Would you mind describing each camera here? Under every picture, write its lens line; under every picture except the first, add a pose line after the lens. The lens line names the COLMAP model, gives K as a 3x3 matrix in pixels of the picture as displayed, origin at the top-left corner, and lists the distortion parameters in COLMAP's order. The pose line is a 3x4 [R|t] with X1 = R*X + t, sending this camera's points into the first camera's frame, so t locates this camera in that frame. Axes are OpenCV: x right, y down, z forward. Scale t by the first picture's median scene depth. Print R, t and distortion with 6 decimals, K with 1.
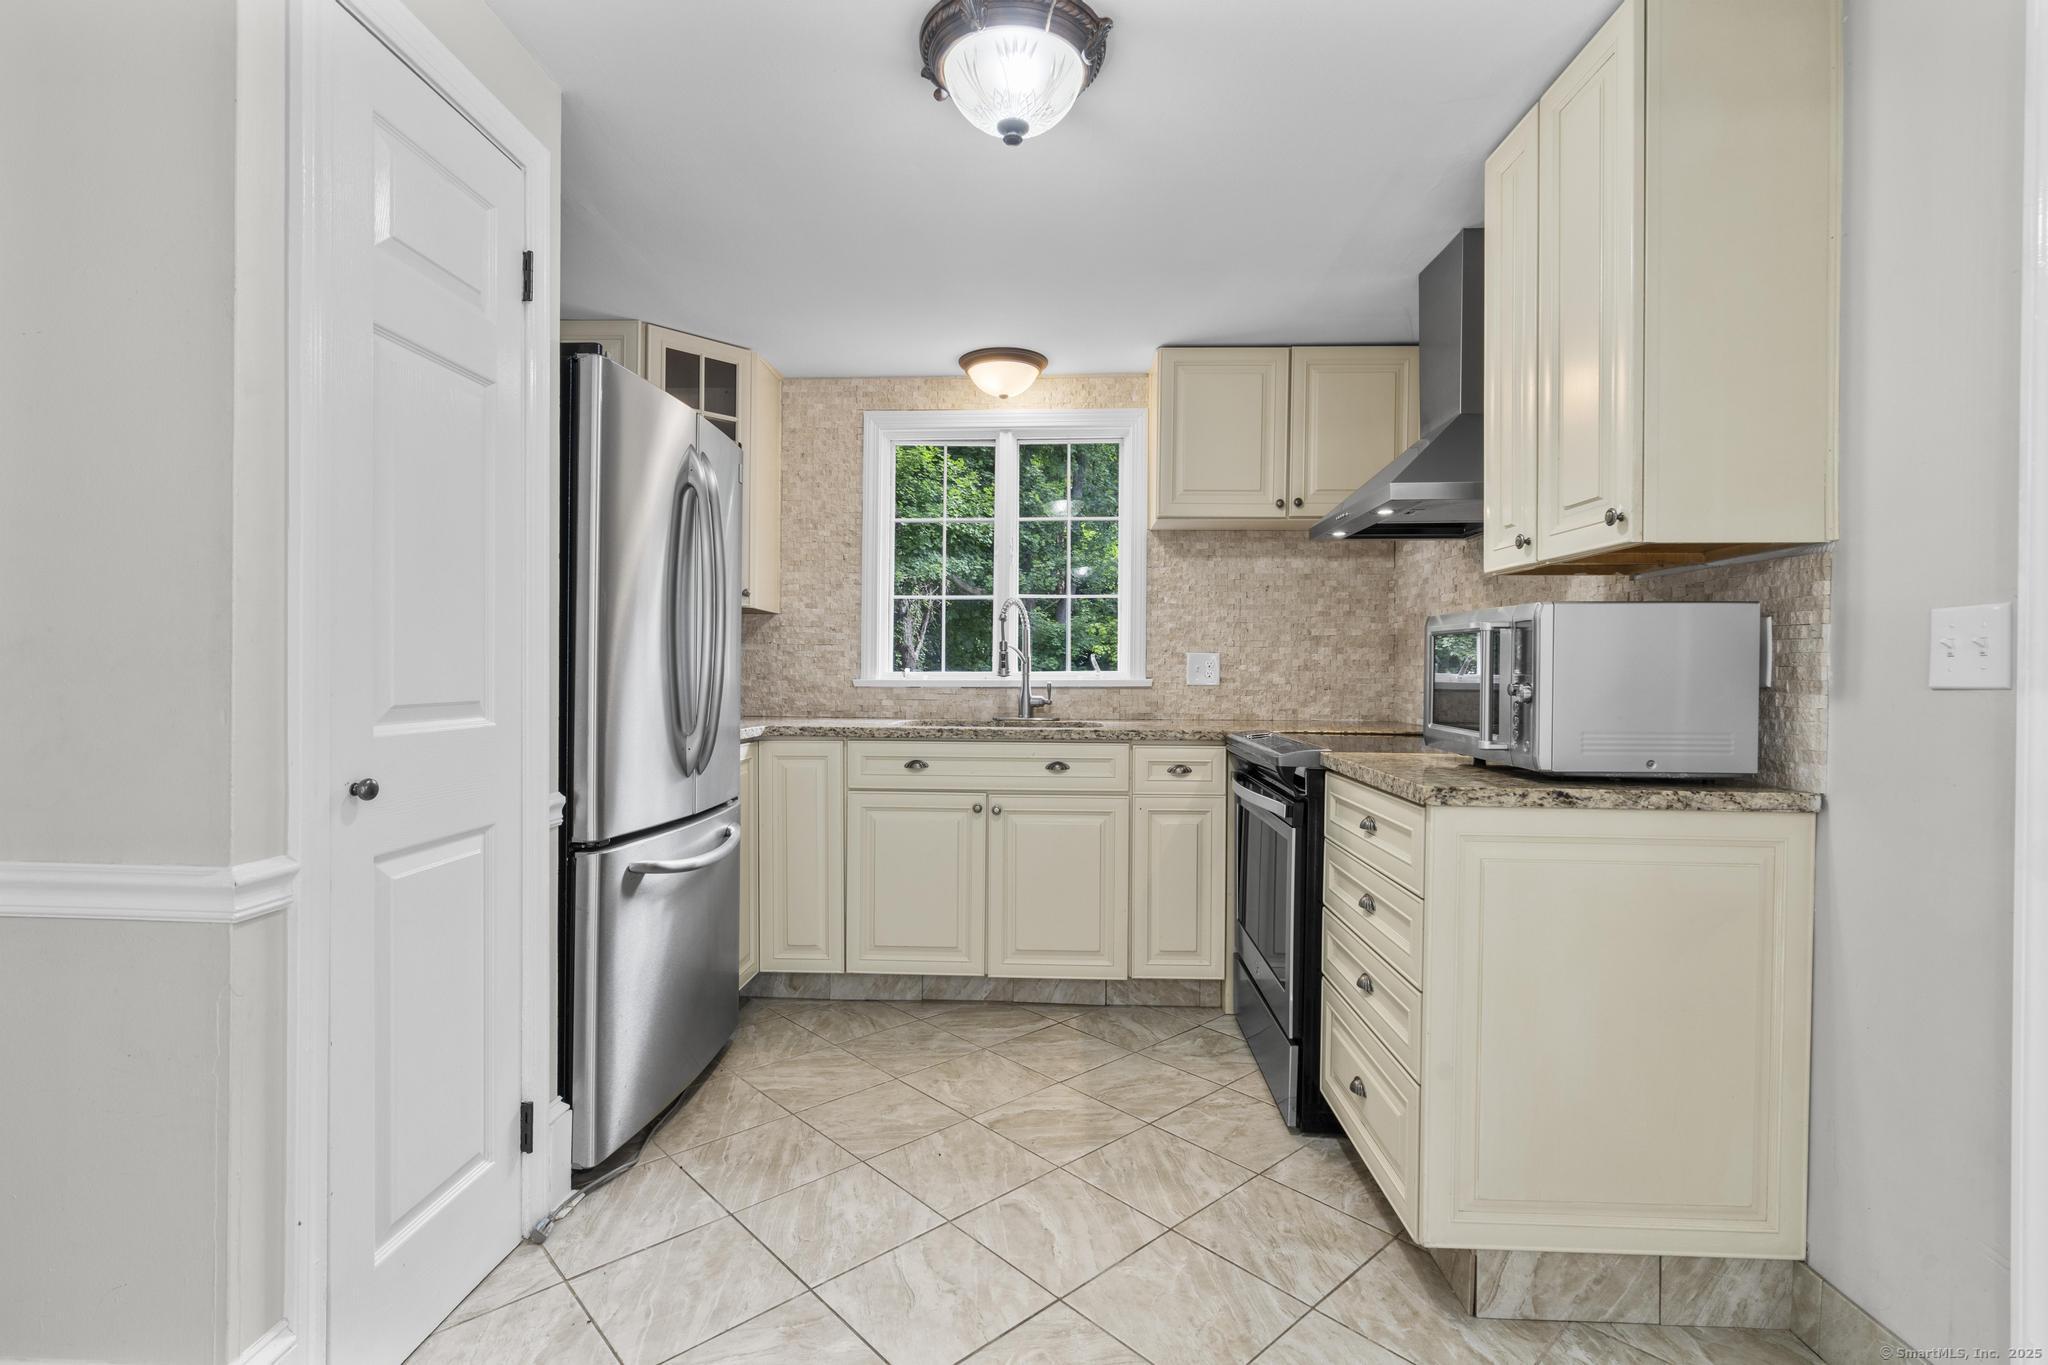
lens RADIAL K [[949.9, 0, 1030.7], [0, 949.9, 678.7], [0, 0, 1]] dist [-0.004794, 0.003906]
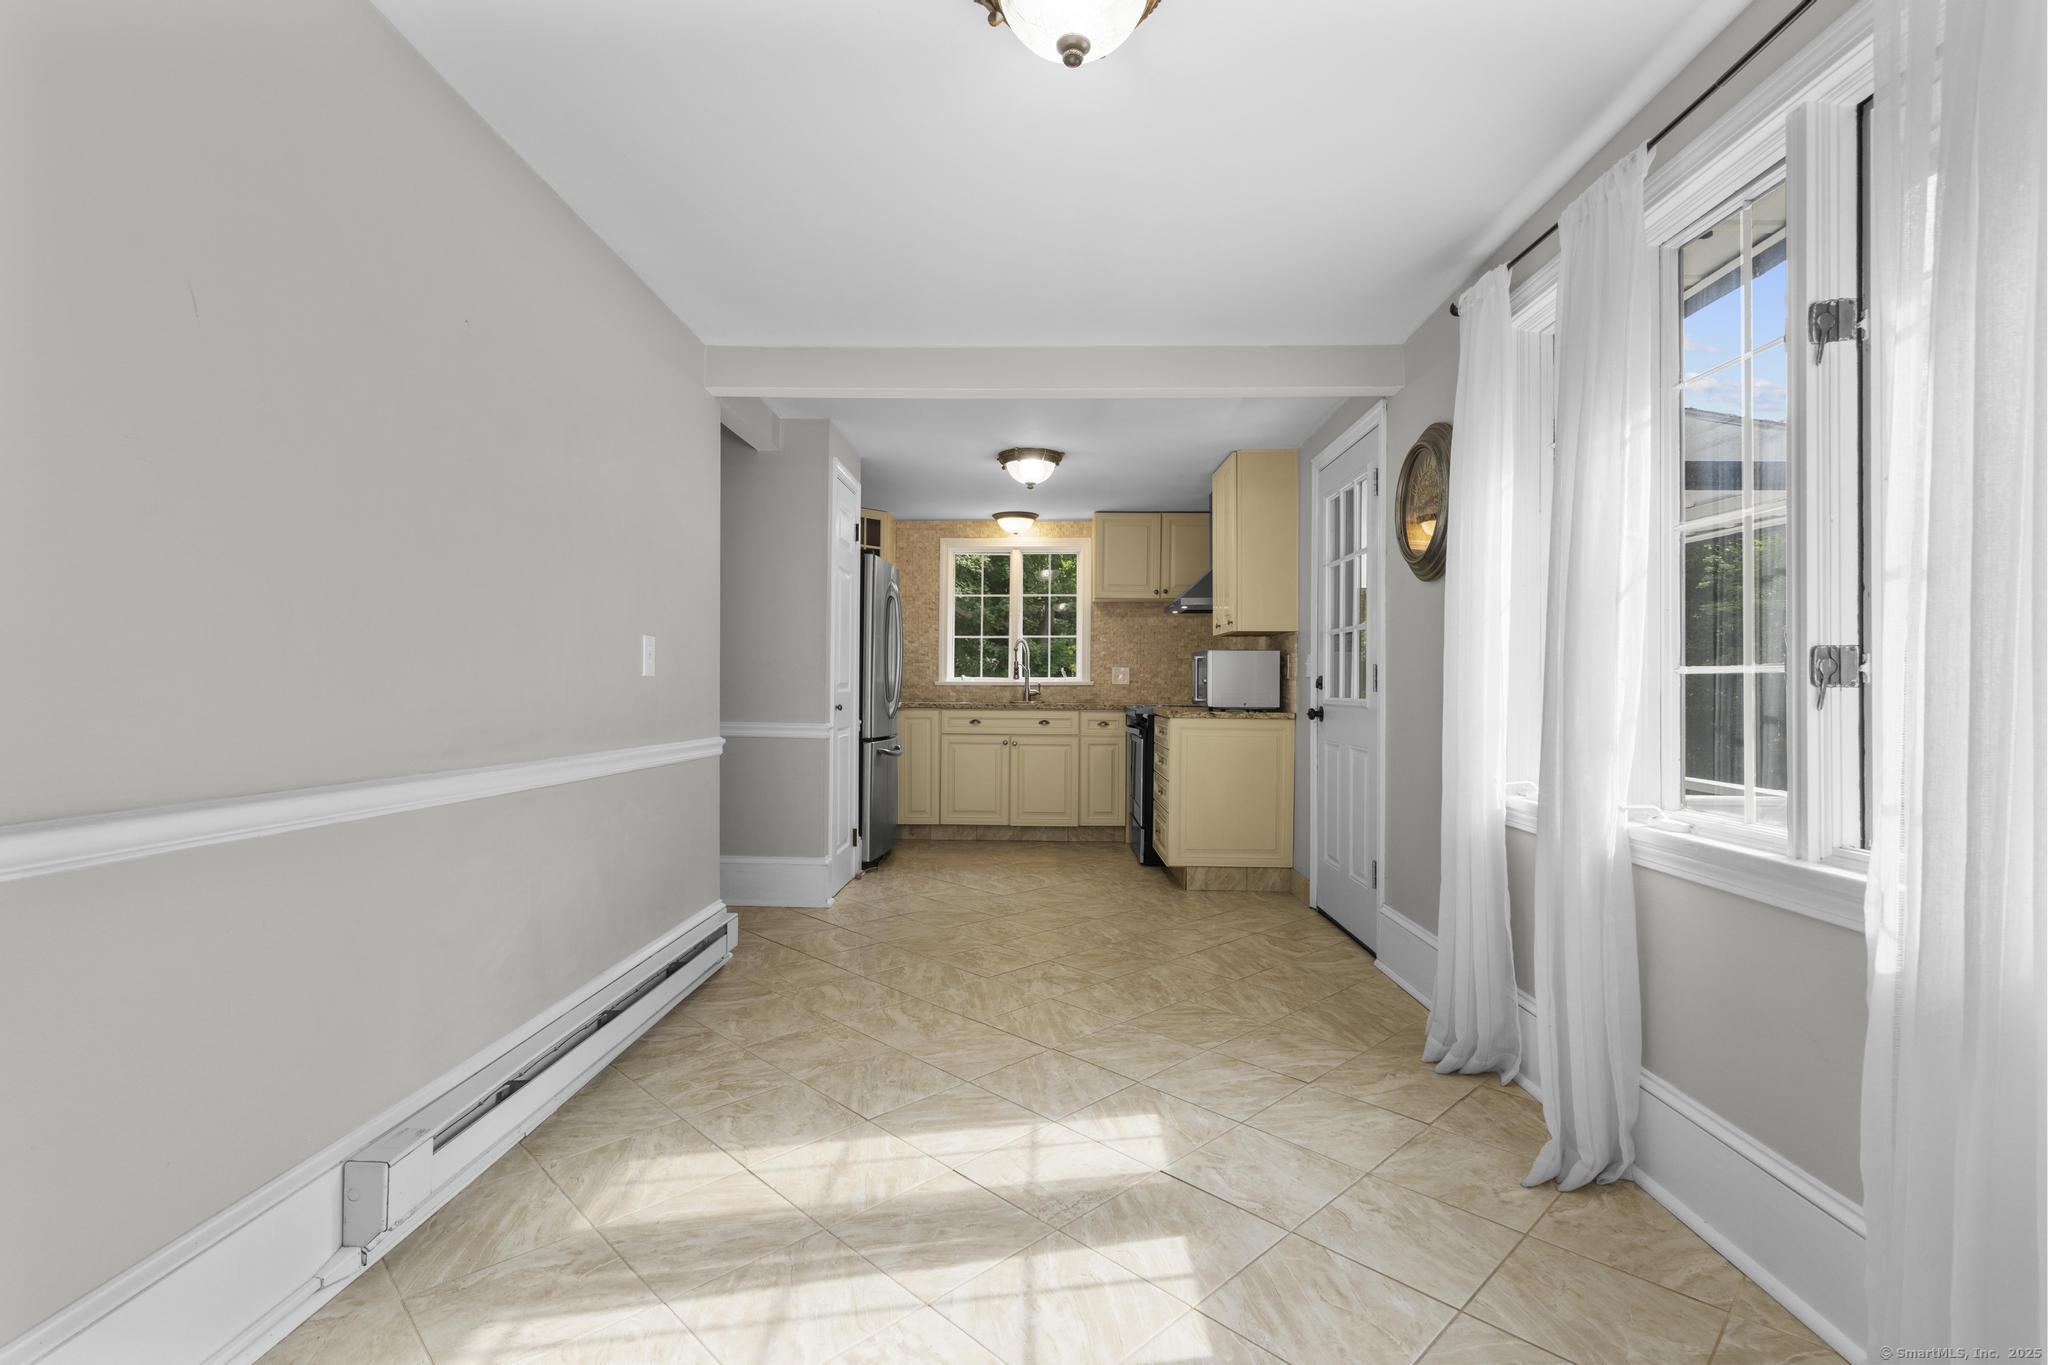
lens RADIAL K [[949.9, 0, 1030.7], [0, 949.9, 678.7], [0, 0, 1]] dist [-0.004794, 0.003906]
pose [[0.999753, 0.000949, 0.022221, -0.042704], [-0.000611, 0.999884, -0.015224, 0.026566], [-0.022233, 0.015206, 0.999637, -0.966954]]
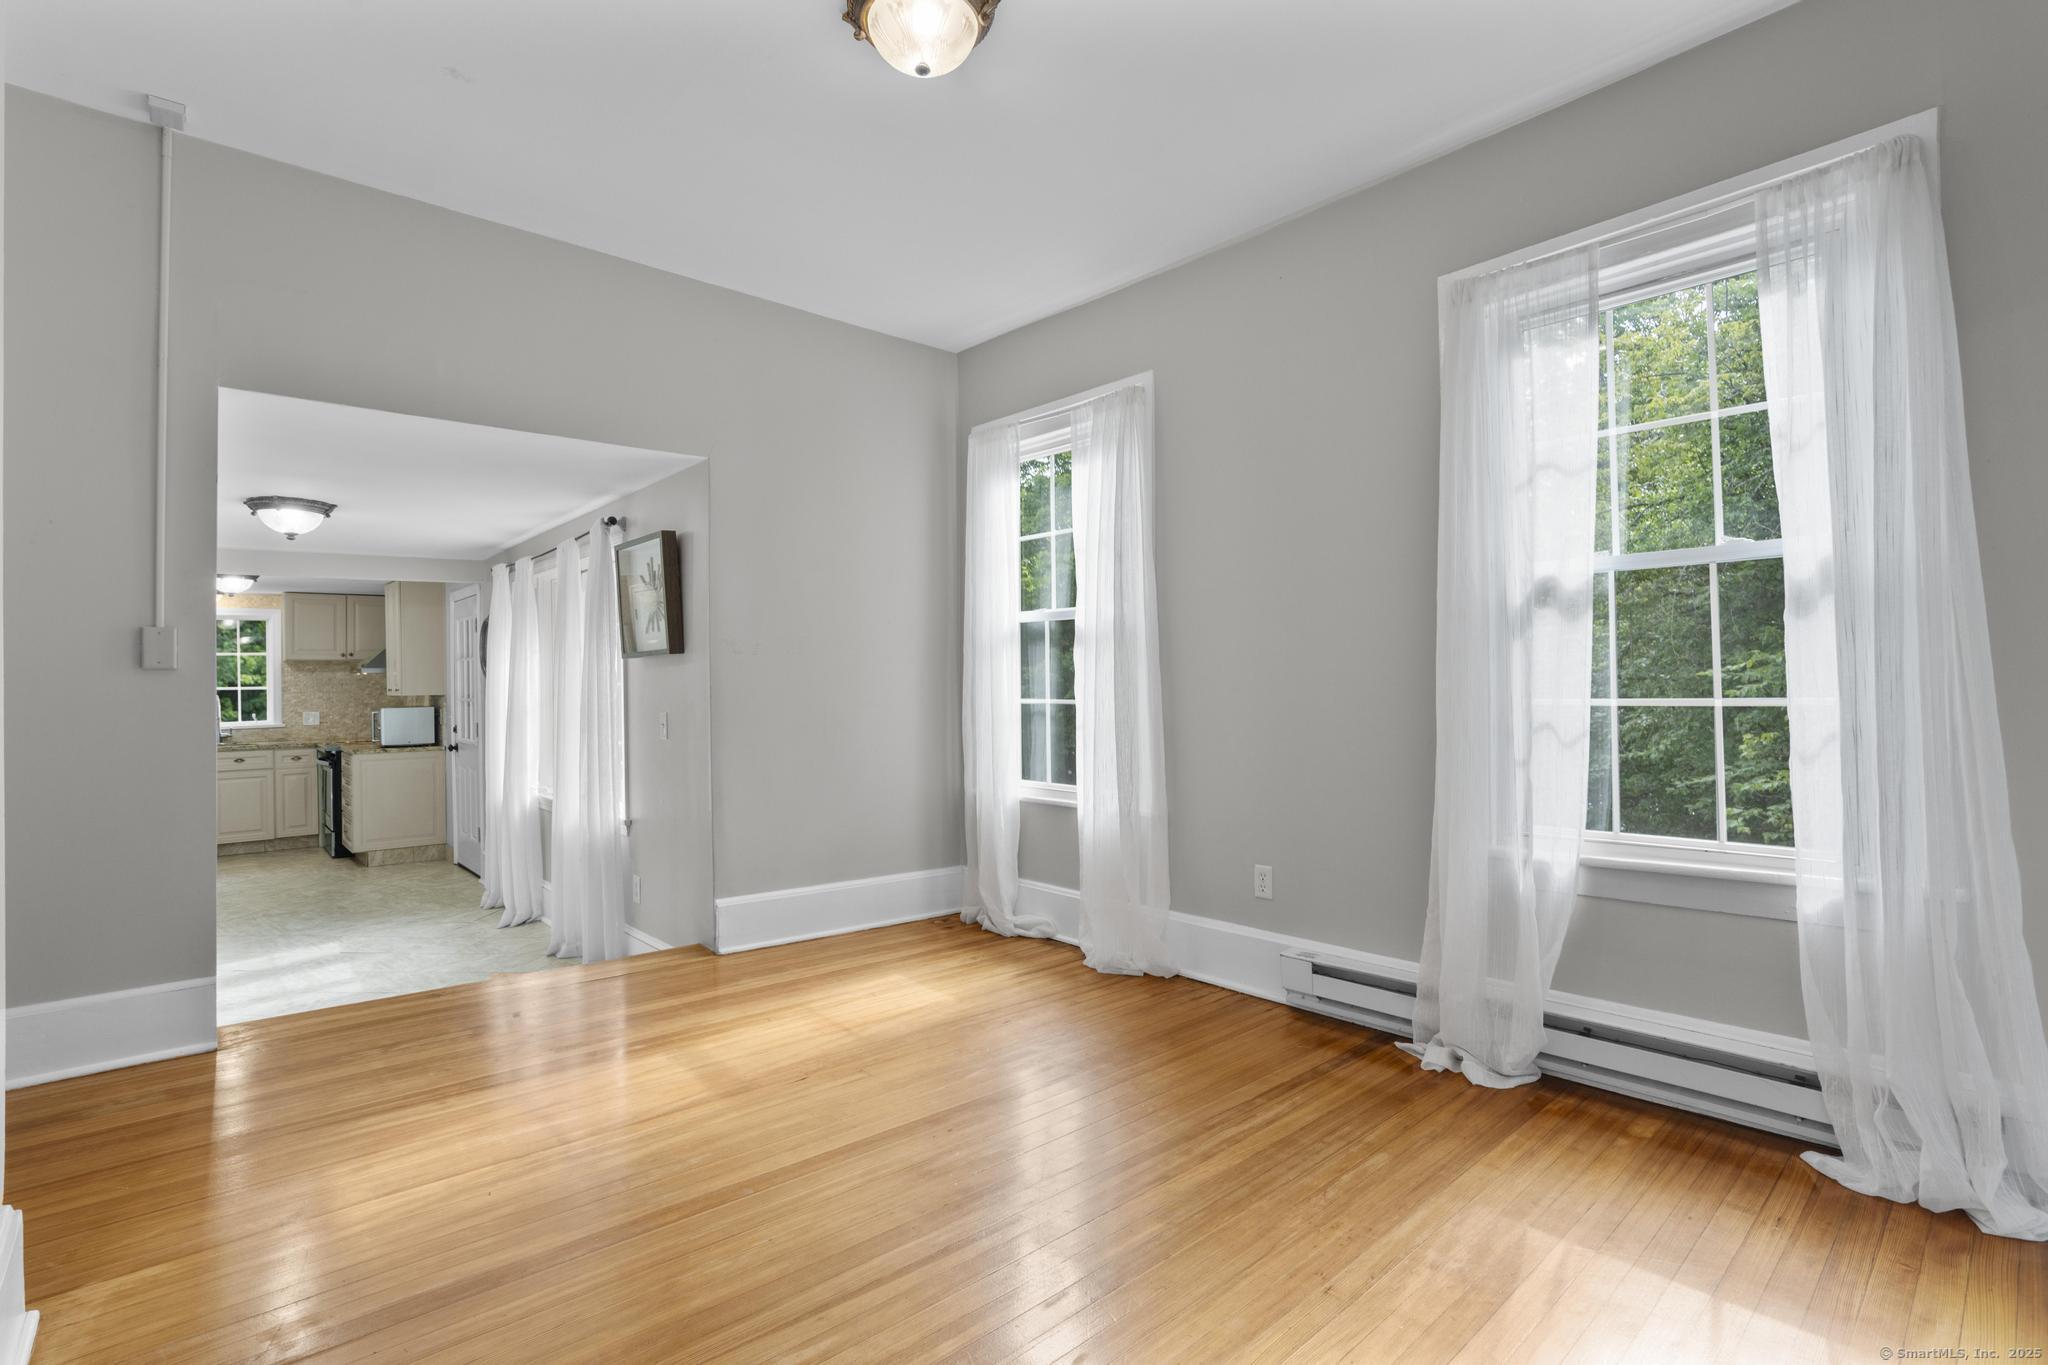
lens RADIAL K [[935.4, 0, 1024.0], [0, 935.4, 682.5], [0, 0, 1]] dist [-0.030017, 0.000459]
pose [[0.712098, -0.018309, 0.701841, -0.180483], [0.024047, 0.999709, 0.001681, -0.068027], [-0.701668, 0.015680, 0.712332, -2.118816]]
